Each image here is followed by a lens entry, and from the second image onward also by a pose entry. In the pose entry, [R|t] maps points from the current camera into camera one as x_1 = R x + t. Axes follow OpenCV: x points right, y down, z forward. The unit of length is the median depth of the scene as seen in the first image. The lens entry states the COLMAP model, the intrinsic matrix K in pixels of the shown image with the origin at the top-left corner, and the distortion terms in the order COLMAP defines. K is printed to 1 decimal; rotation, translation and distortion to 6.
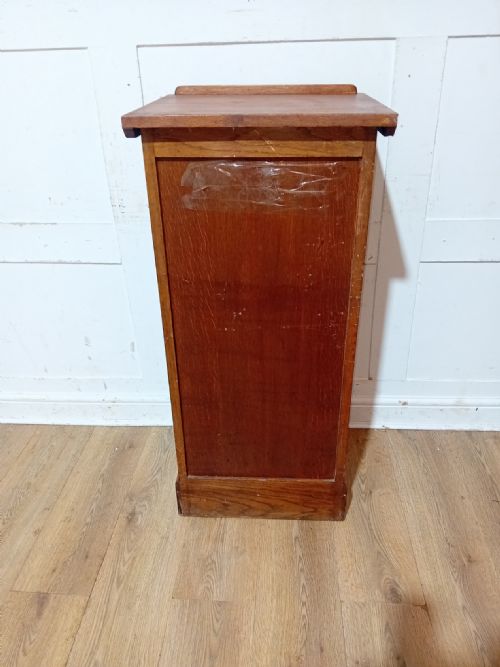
lens RADIAL K [[518.2, 0, 249.3], [0, 518.2, 335.0], [0, 0, 1]] dist [0.024485, -0.065261]
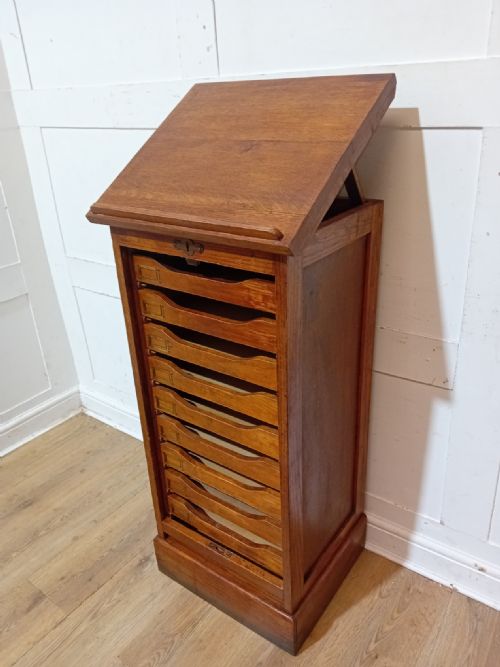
lens RADIAL K [[518.2, 0, 250.9], [0, 518.2, 335.5], [0, 0, 1]] dist [0.024485, -0.065261]
pose [[0.836637, 0.218034, -0.502493, 0.392845], [-0.237397, 0.971062, 0.026088, -0.177392], [0.493640, 0.097464, 0.864188, 0.154453]]
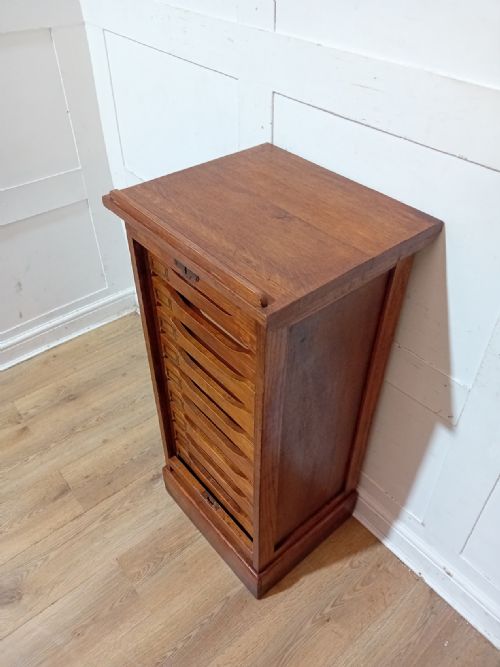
lens RADIAL K [[518.2, 0, 253.4], [0, 518.2, 334.2], [0, 0, 1]] dist [0.024485, -0.065261]
pose [[0.683993, 0.499614, -0.531544, 0.406024], [-0.367805, 0.865450, 0.340169, -0.435218], [0.629978, -0.037169, 0.775723, 0.229287]]
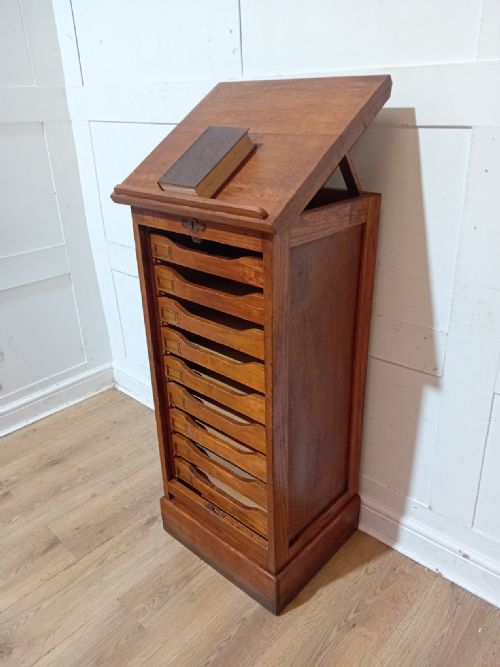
lens RADIAL K [[518.2, 0, 251.9], [0, 518.2, 335.1], [0, 0, 1]] dist [0.024485, -0.065261]
pose [[0.770362, 0.265923, -0.579507, 0.508274], [-0.296878, 0.953943, 0.043091, -0.157804], [0.564275, 0.138847, 0.813827, 0.139333]]
